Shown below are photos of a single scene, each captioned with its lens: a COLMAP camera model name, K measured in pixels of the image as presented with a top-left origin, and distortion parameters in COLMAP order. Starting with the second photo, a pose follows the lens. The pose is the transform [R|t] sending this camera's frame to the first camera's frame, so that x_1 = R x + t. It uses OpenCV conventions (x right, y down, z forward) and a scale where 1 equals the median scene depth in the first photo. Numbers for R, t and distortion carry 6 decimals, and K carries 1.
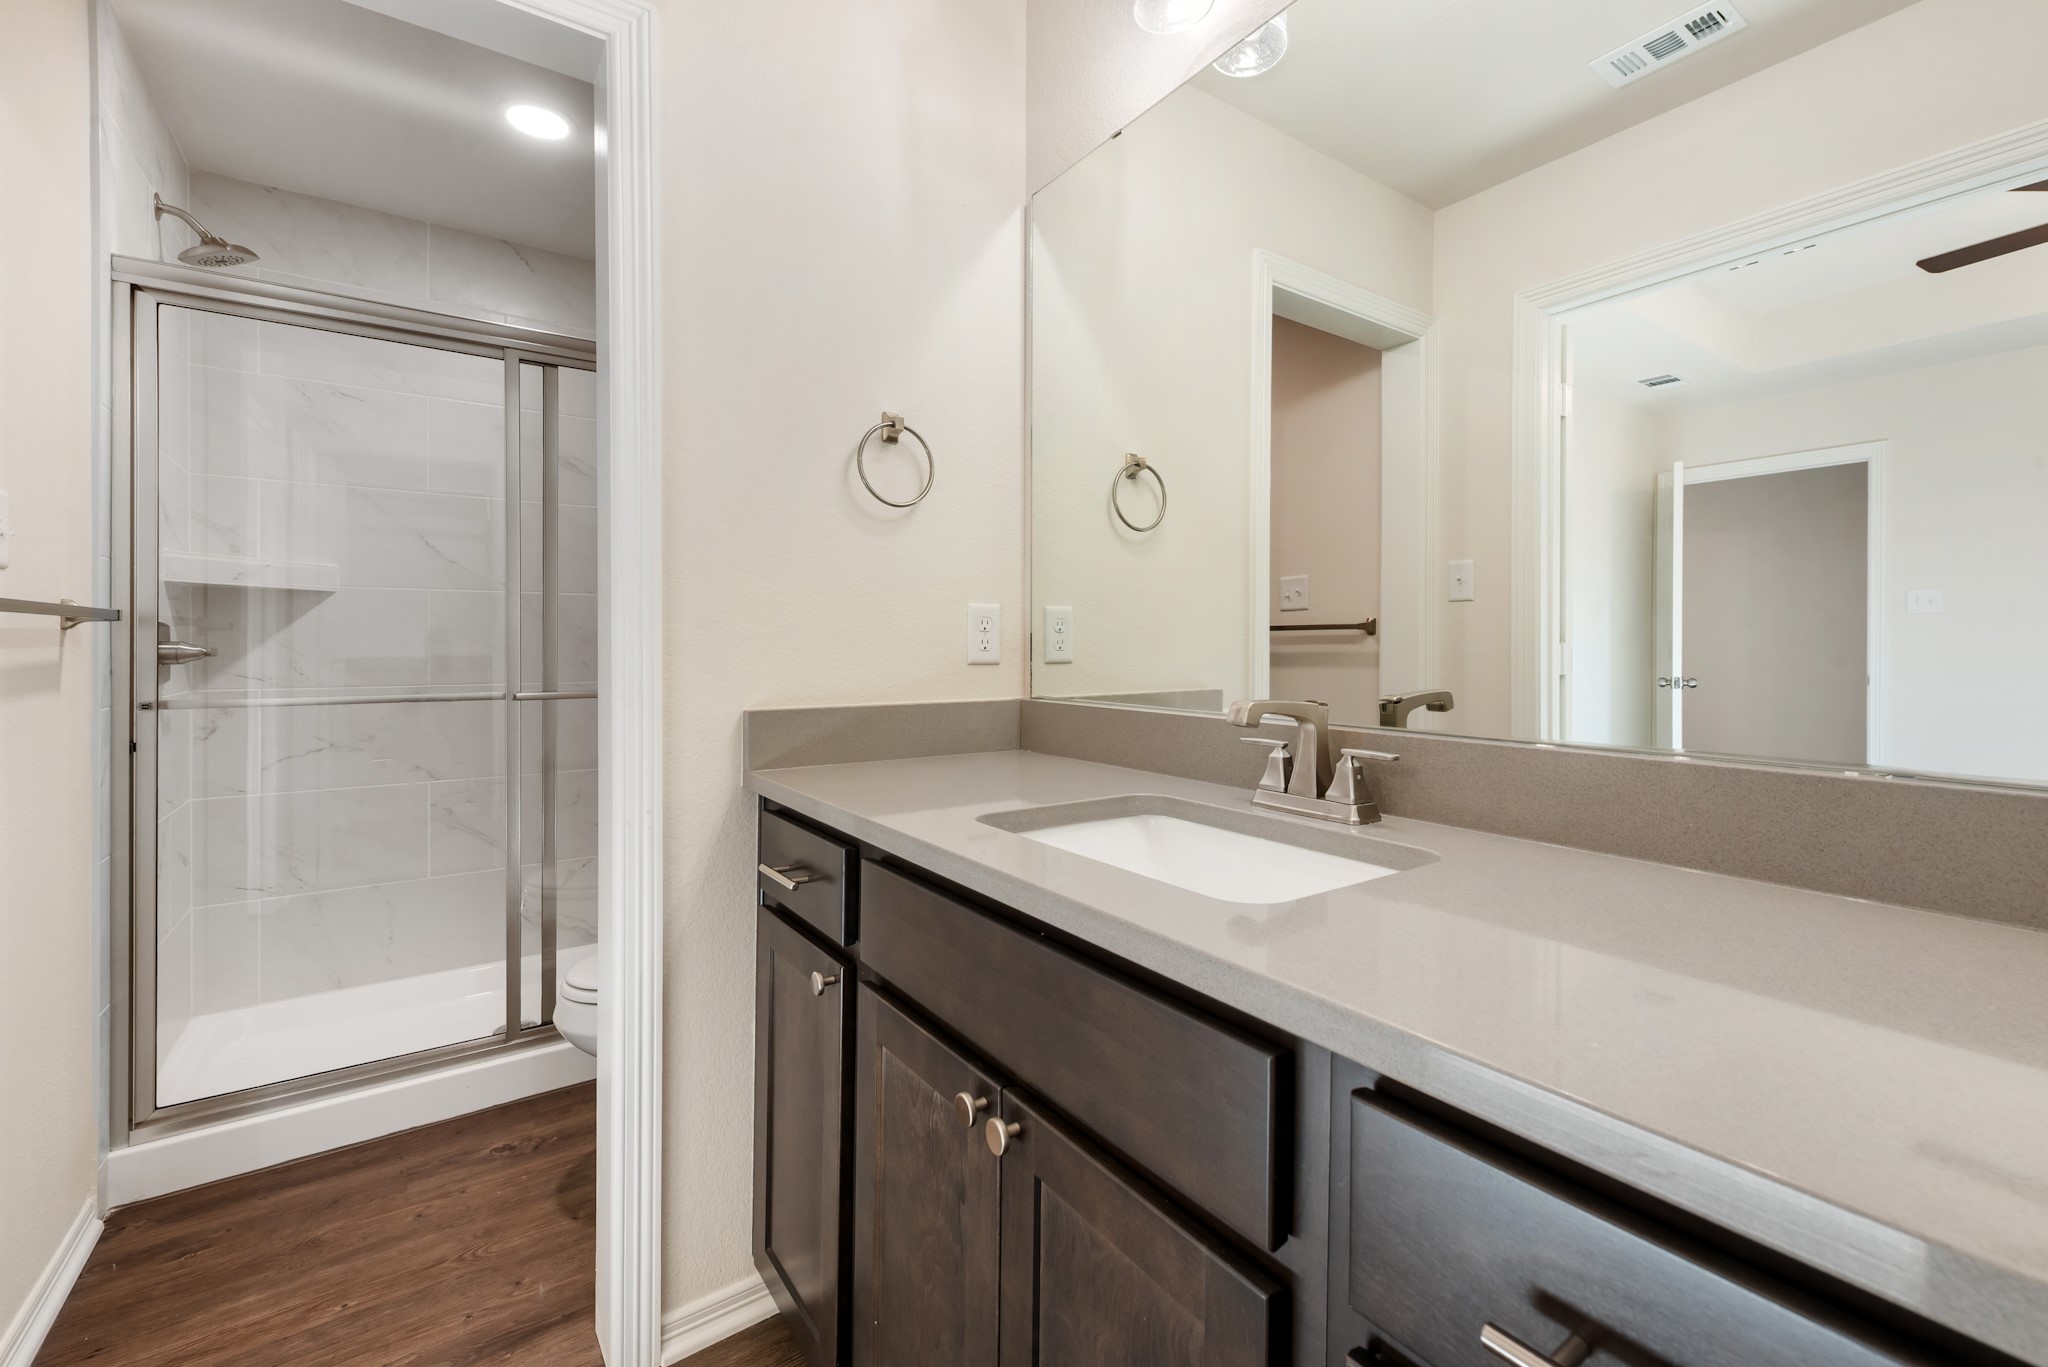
lens RADIAL K [[856.3, 0, 1004.7], [0, 856.3, 648.5], [0, 0, 1]] dist [0.008386, -0.000950]
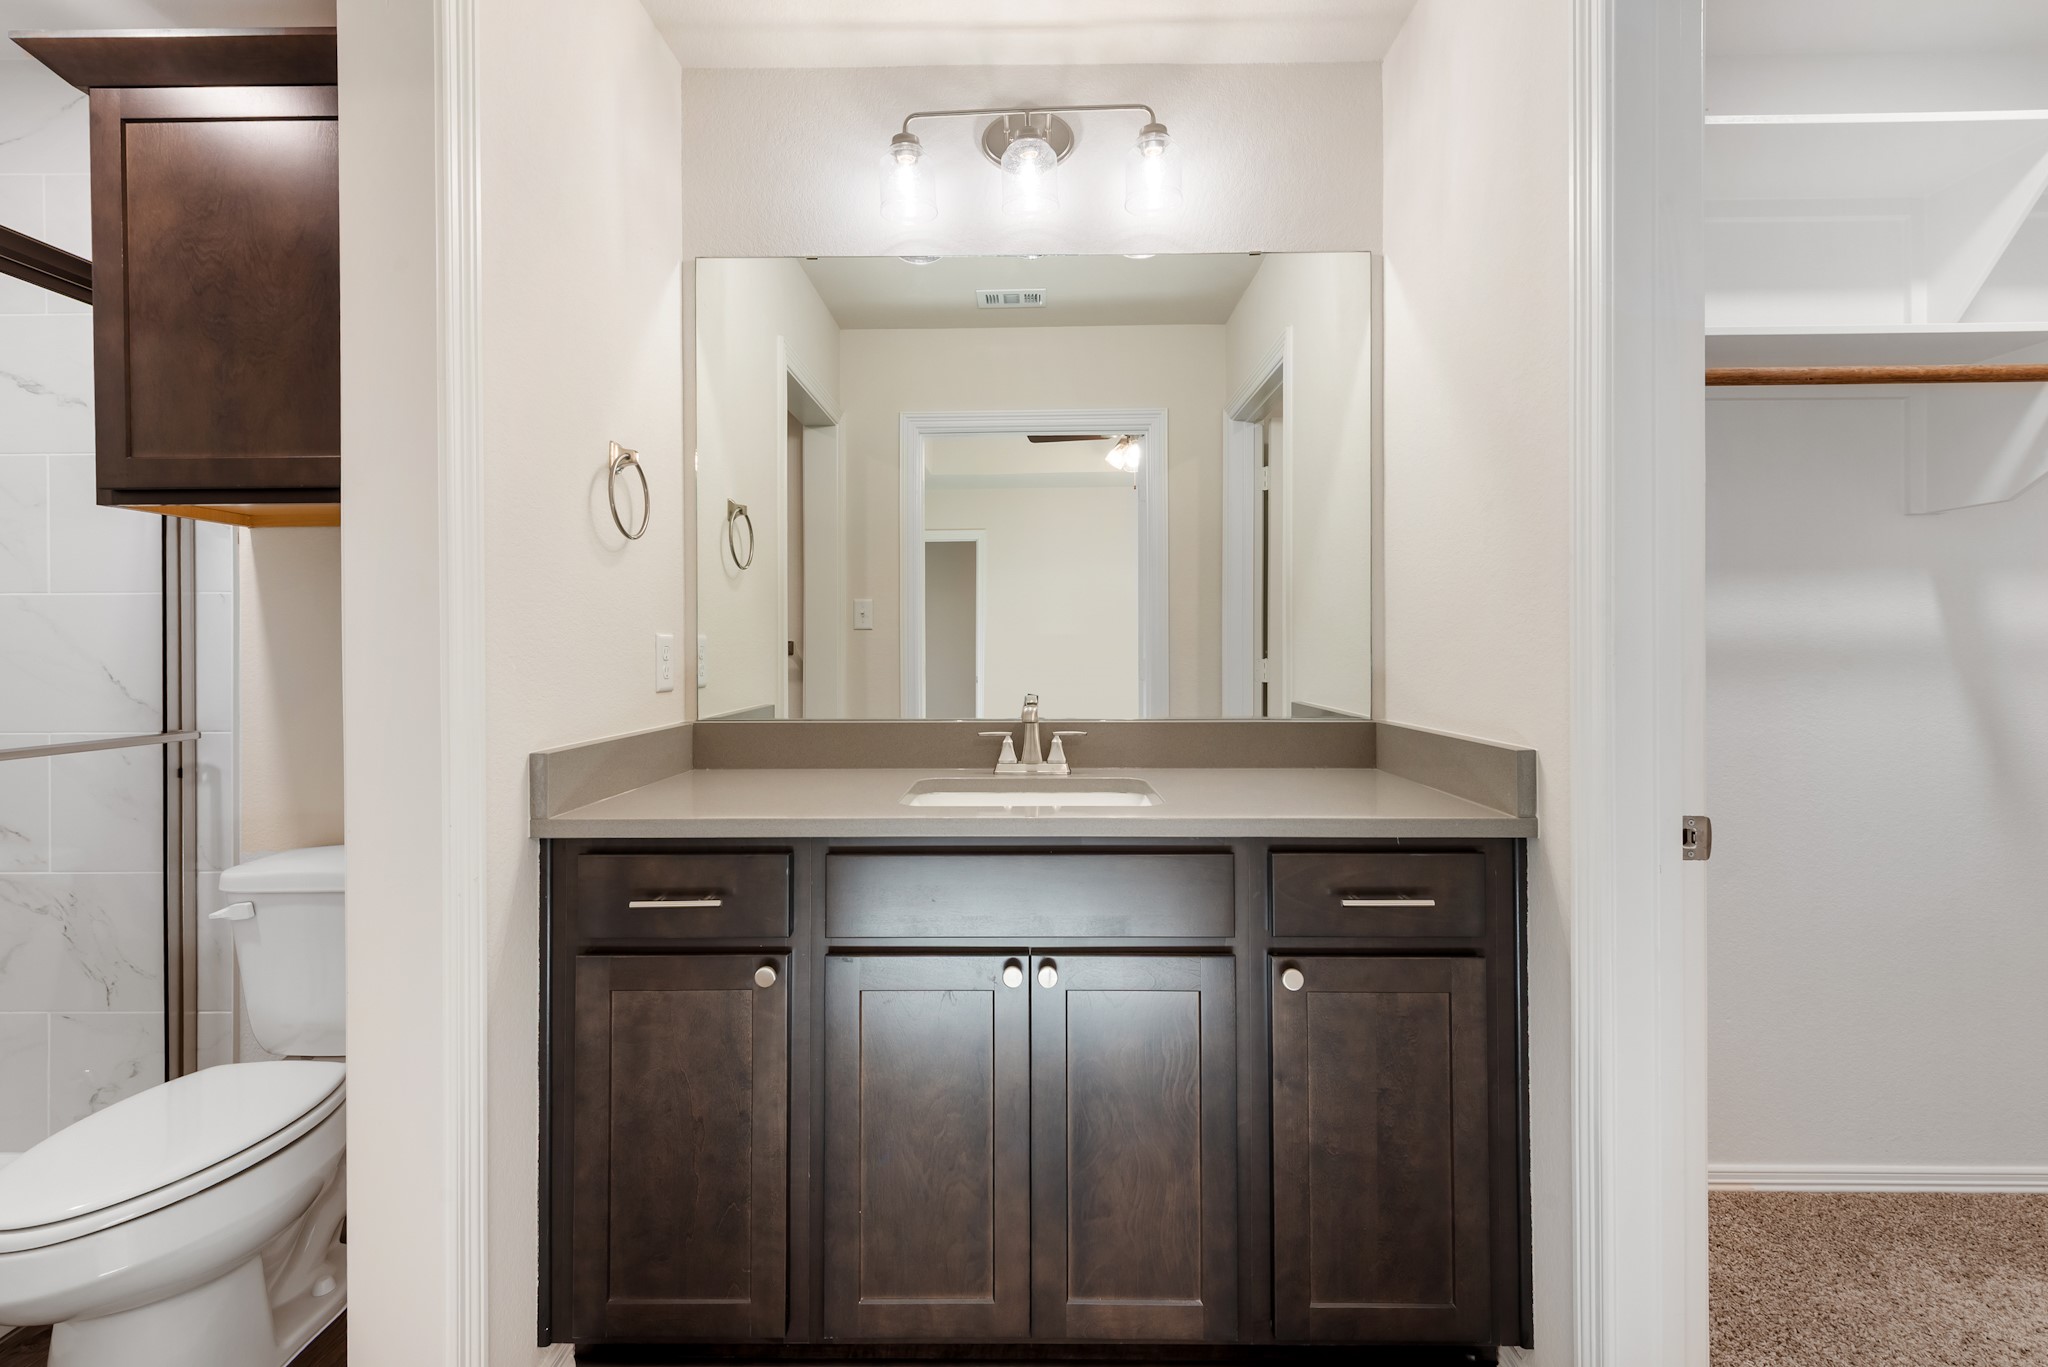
lens RADIAL K [[856.3, 0, 1038.4], [0, 856.3, 654.1], [0, 0, 1]] dist [0.008386, -0.000950]
pose [[0.571290, -0.006519, 0.820723, -0.853820], [0.011985, 0.999928, -0.000401, -0.029614], [-0.820661, 0.010066, 0.571327, 0.049525]]
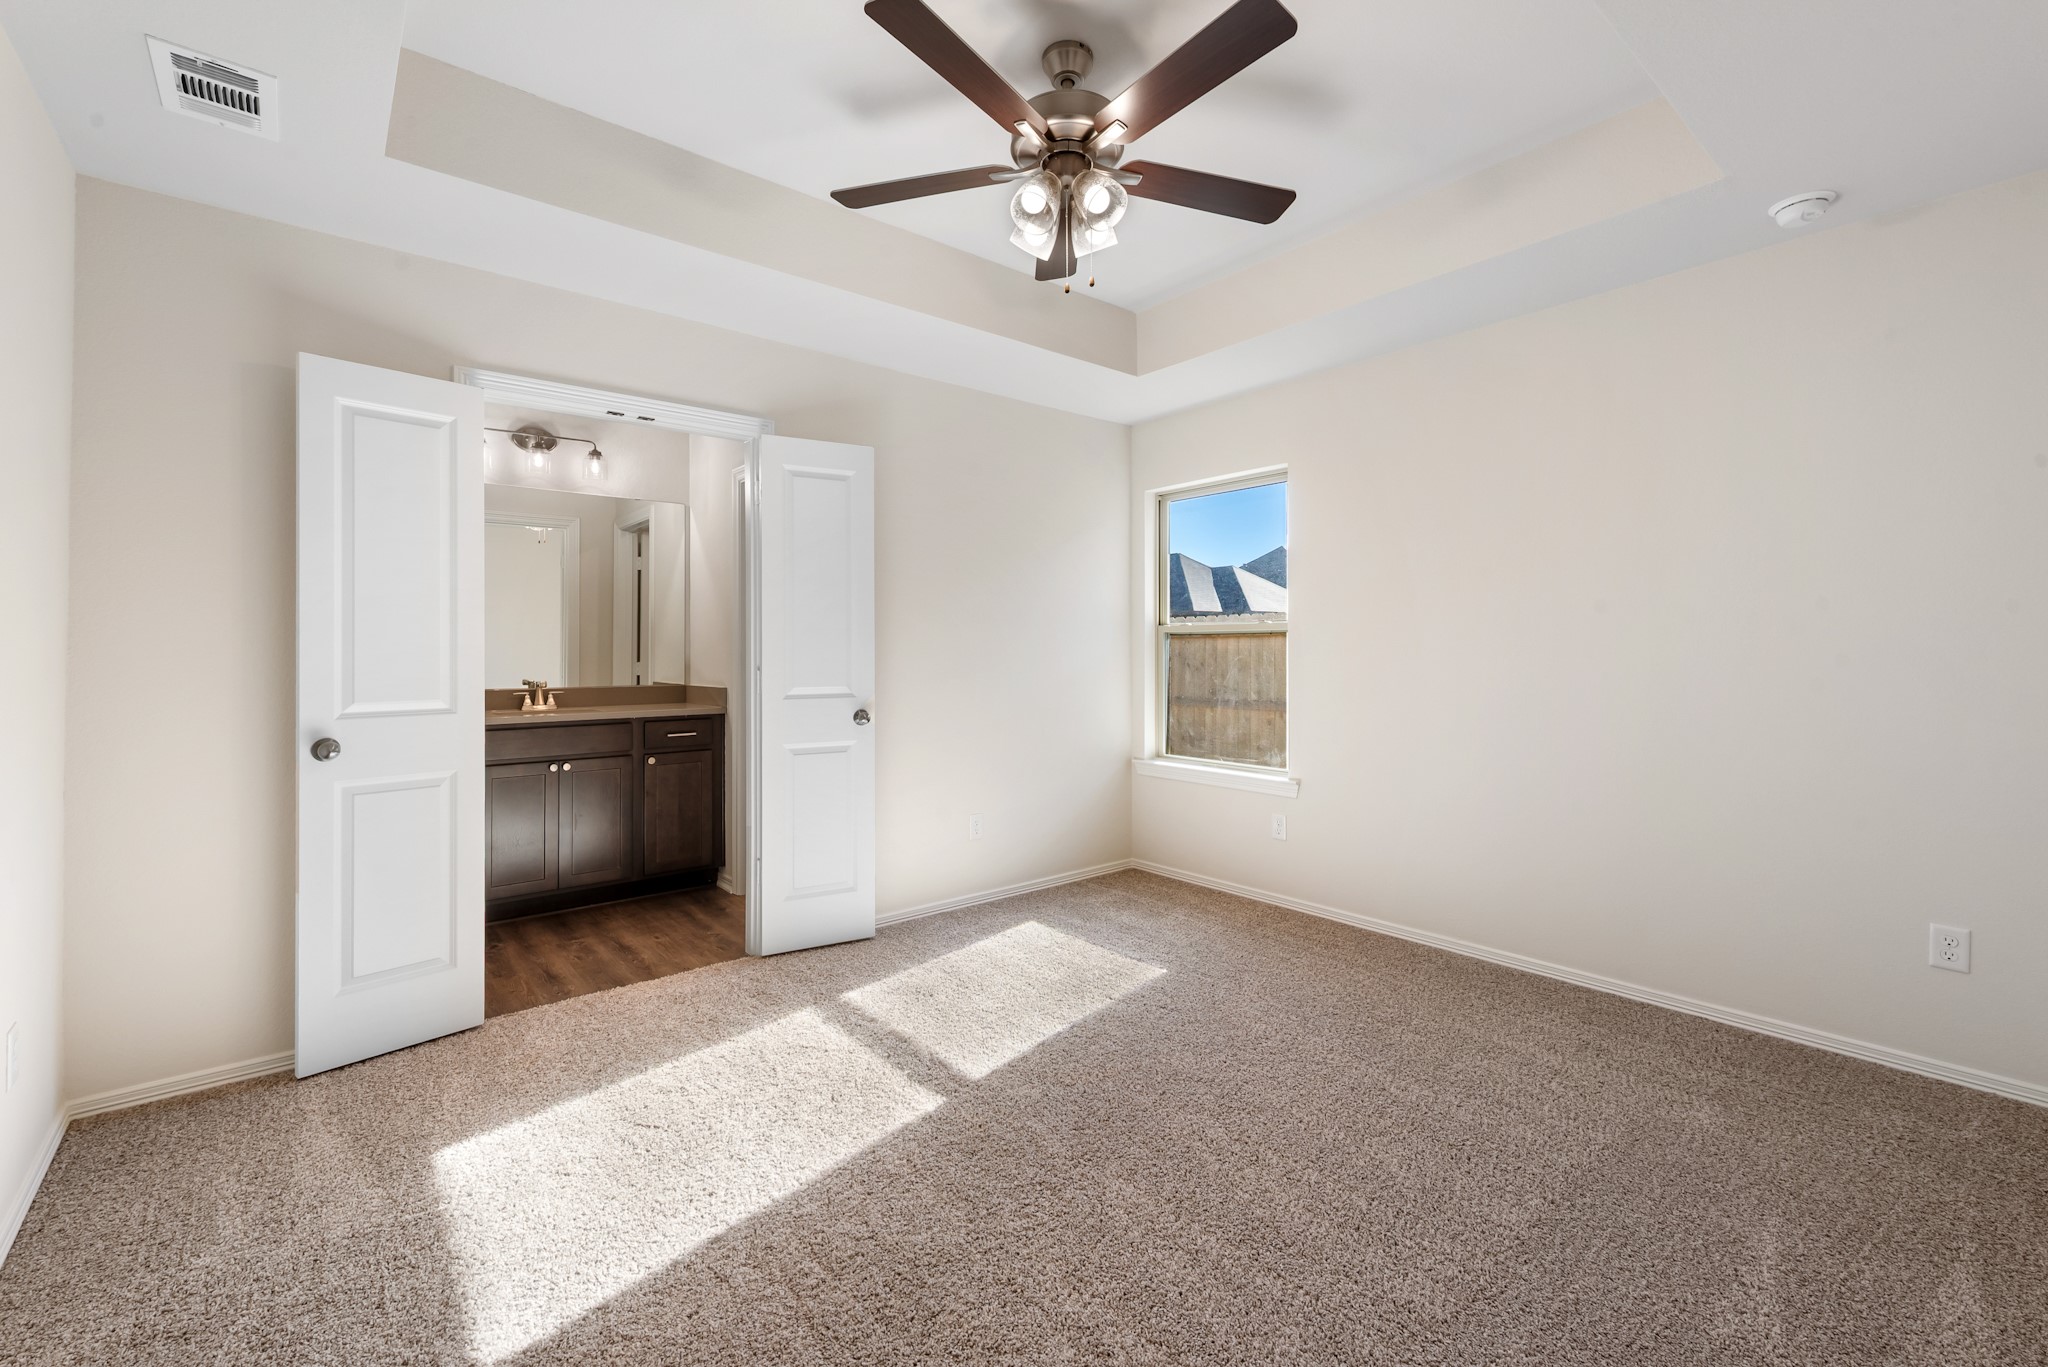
lens RADIAL K [[856.3, 0, 1039.8], [0, 856.3, 650.3], [0, 0, 1]] dist [0.008386, -0.000950]
pose [[-0.096187, -0.004001, 0.995355, -3.332785], [0.008288, 0.999954, 0.004821, -0.070281], [-0.995329, 0.008713, -0.096149, -0.805079]]
